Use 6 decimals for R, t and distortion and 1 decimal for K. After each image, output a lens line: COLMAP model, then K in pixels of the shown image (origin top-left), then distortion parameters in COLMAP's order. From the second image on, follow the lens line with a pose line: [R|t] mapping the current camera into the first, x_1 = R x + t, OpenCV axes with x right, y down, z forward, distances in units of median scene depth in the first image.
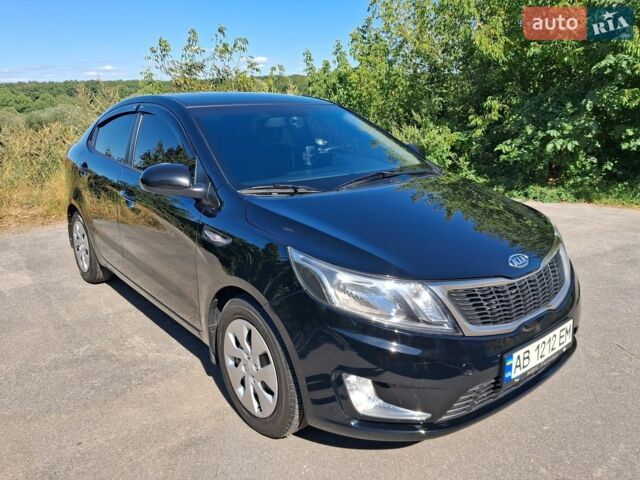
lens RADIAL K [[478.0, 0, 320.0], [0, 478.0, 240.0], [0, 0, 1]] dist [-0.007794, -0.004006]
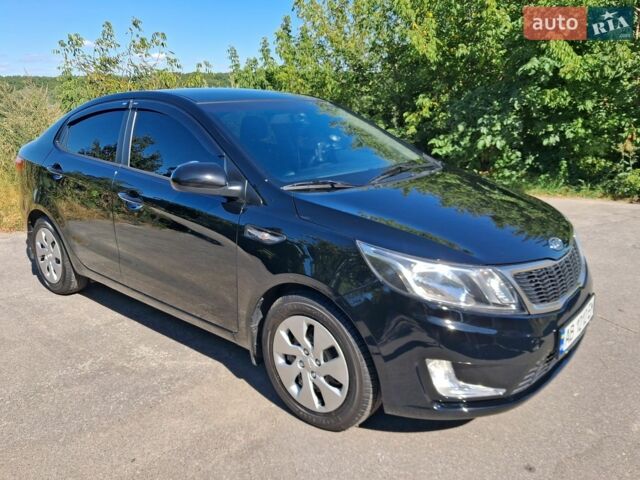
lens RADIAL K [[480.7, 0, 322.8], [0, 480.7, 240.9], [0, 0, 1]] dist [-0.012068, -0.005917]
pose [[0.984880, -0.045229, 0.167228, -0.180147], [0.044605, 0.998977, 0.007489, 0.002692], [-0.167395, 0.000083, 0.985890, 0.003347]]
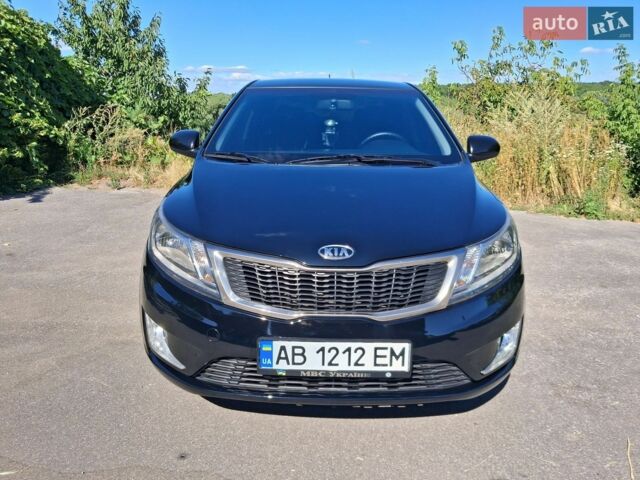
lens RADIAL K [[478.0, 0, 320.0], [0, 478.0, 240.0], [0, 0, 1]] dist [-0.007794, -0.004006]
pose [[0.797838, 0.191908, -0.571511, 0.542843], [-0.193473, 0.979344, 0.058763, -0.014437], [0.570984, 0.063689, 0.818487, 0.154989]]
